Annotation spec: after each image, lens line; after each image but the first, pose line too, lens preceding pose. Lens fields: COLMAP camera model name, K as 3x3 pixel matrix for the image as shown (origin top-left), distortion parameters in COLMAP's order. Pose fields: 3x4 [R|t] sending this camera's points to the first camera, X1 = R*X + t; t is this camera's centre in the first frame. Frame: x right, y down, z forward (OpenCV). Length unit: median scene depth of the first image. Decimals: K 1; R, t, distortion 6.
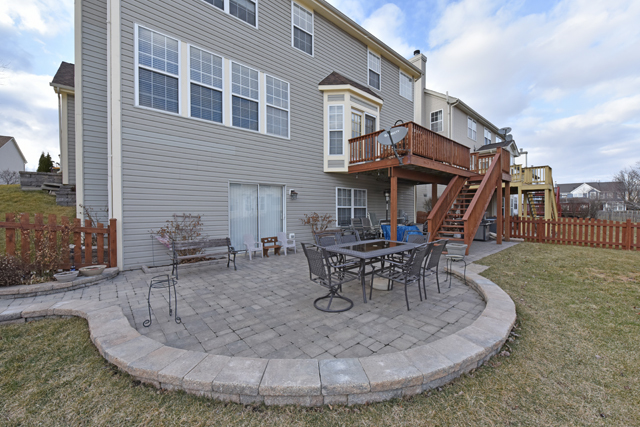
lens RADIAL K [[256.4, 0, 320.3], [0, 256.4, 212.6], [0, 0, 1]] dist [0.000822, -0.000492]
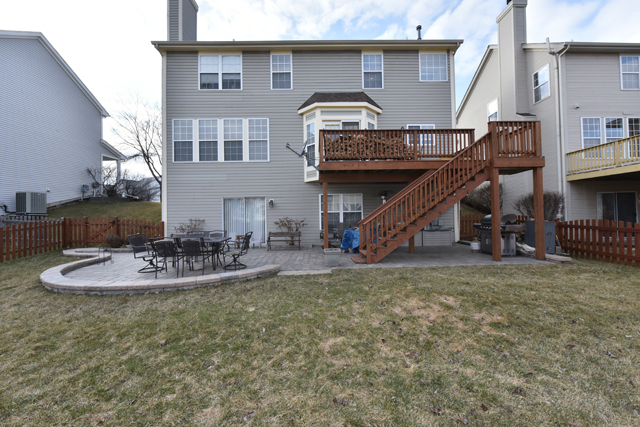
lens RADIAL K [[256.4, 0, 318.6], [0, 256.4, 213.4], [0, 0, 1]] dist [0.000822, -0.000492]
pose [[0.757365, -0.018512, -0.652729, 0.910111], [0.008199, 0.999789, -0.018841, 0.005911], [0.652940, 0.008918, 0.757357, 0.180687]]
